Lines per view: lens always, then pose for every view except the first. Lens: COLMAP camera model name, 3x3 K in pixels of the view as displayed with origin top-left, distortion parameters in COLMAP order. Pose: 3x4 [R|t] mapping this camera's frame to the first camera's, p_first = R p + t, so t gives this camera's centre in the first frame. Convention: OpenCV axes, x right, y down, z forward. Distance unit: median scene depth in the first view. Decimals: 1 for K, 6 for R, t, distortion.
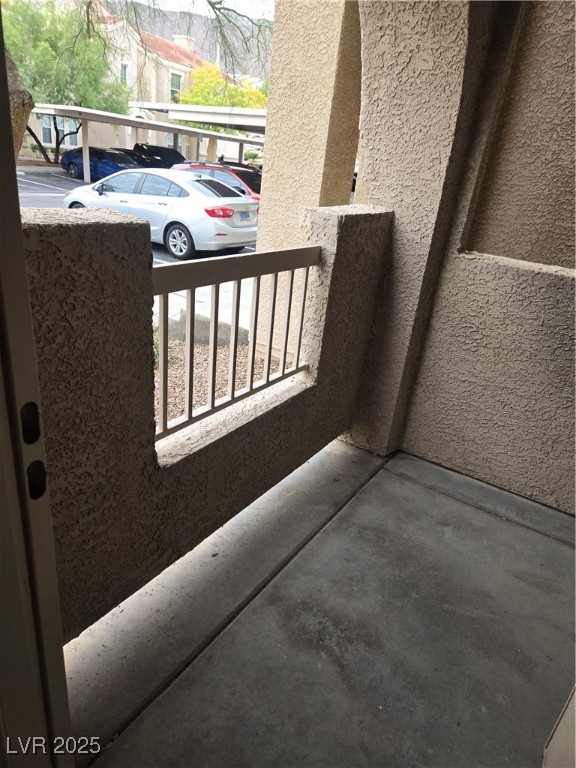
lens RADIAL K [[518.7, 0, 297.5], [0, 518.7, 385.7], [0, 0, 1]] dist [0.062156, -0.062590]
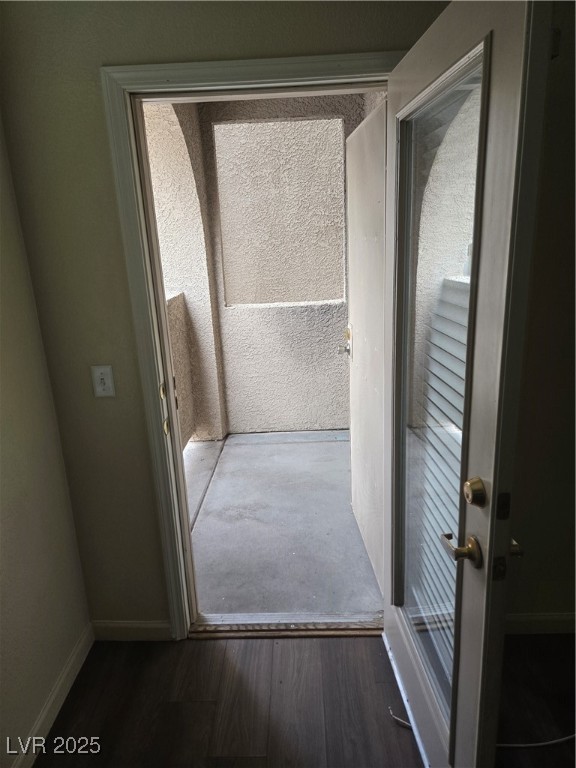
lens RADIAL K [[518.7, 0, 297.5], [0, 518.7, 385.7], [0, 0, 1]] dist [0.062156, -0.062590]
pose [[0.836928, -0.293435, 0.462005, -0.364180], [0.341656, 0.939564, -0.022165, 0.110801], [-0.427579, 0.176397, 0.886600, -0.584116]]
